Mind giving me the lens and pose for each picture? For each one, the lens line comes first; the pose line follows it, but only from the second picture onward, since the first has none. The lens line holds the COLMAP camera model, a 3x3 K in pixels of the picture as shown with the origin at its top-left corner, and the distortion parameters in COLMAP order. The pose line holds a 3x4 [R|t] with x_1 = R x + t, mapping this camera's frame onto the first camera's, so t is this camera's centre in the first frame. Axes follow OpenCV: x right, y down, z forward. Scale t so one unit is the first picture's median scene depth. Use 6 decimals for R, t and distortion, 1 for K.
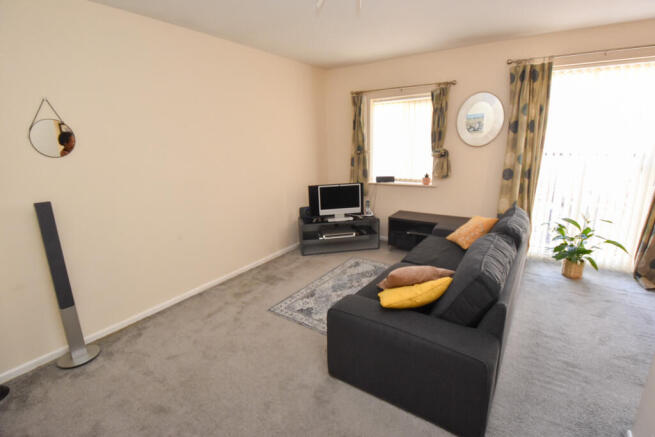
lens RADIAL K [[294.9, 0, 330.3], [0, 294.9, 219.0], [0, 0, 1]] dist [-0.000014, -0.012357]
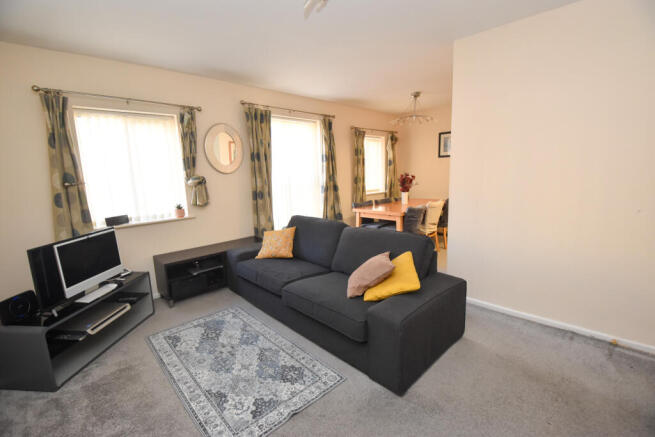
lens RADIAL K [[288.2, 0, 321.7], [0, 288.2, 216.7], [0, 0, 1]] dist [-0.000355, -0.000373]
pose [[0.237285, -0.135419, 0.961955, -0.431750], [0.264051, 0.961944, 0.070285, -0.074742], [-0.934865, 0.237328, 0.264012, 0.427643]]
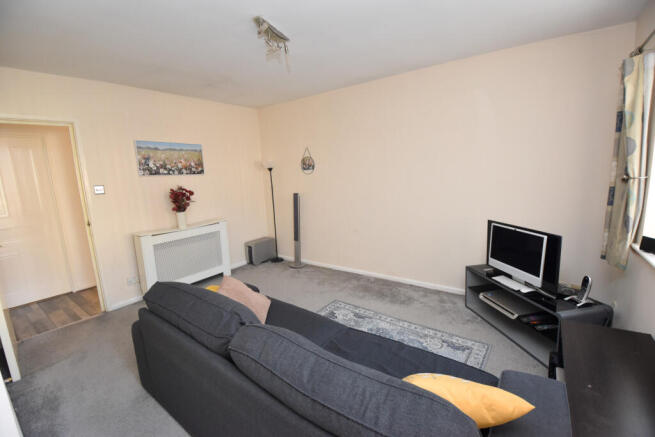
lens RADIAL K [[294.9, 0, 330.3], [0, 294.9, 219.0], [0, 0, 1]] dist [-0.000014, -0.012357]
pose [[-0.043268, 0.194605, -0.979927, 0.681343], [-0.195889, 0.960154, 0.199327, -0.193363], [0.979671, 0.200582, -0.003423, 0.655476]]
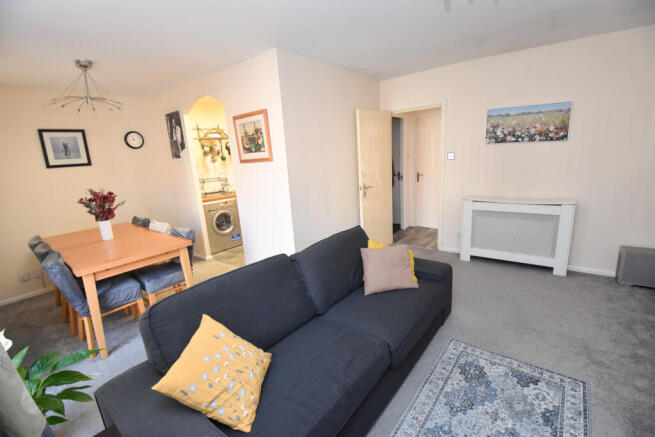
lens RADIAL K [[294.9, 0, 330.3], [0, 294.9, 219.0], [0, 0, 1]] dist [-0.000014, -0.012357]
pose [[-0.992901, 0.066566, 0.098577, 0.208272], [0.103506, 0.891869, 0.440290, -0.284019], [-0.058610, 0.447368, -0.892428, 1.054533]]
